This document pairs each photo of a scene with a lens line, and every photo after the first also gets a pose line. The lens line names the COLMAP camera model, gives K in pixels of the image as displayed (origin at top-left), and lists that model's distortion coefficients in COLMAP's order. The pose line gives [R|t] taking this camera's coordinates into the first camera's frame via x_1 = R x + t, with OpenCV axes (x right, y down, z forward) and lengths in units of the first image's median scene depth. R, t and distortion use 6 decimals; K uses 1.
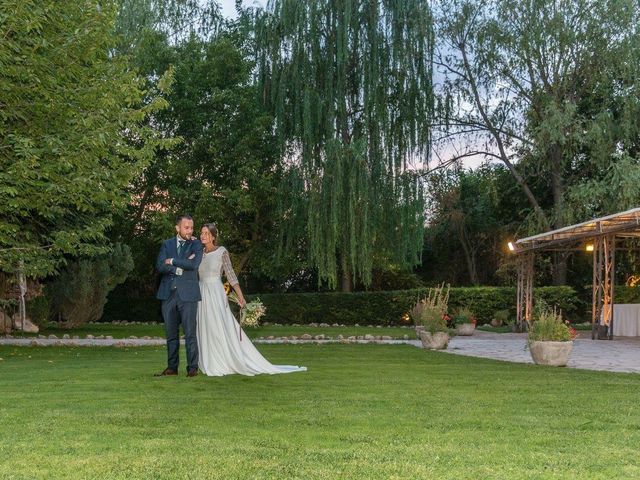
lens RADIAL K [[256.8, 0, 320.0], [0, 256.8, 240.0], [0, 0, 1]] dist [-0.000838, 0.000280]
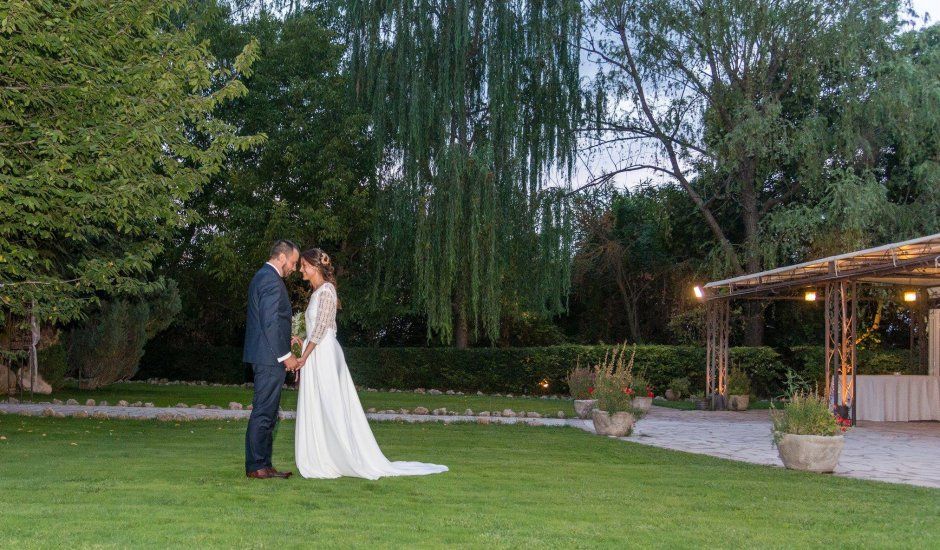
lens RADIAL K [[379.3, 0, 488.4], [0, 379.3, 272.1], [0, 0, 1]] dist [0.000203, -0.000611]
pose [[0.999804, 0.019776, -0.000576, 0.165990], [-0.019784, 0.999510, -0.024260, 0.007118], [0.000096, 0.024267, 0.999706, -0.110158]]
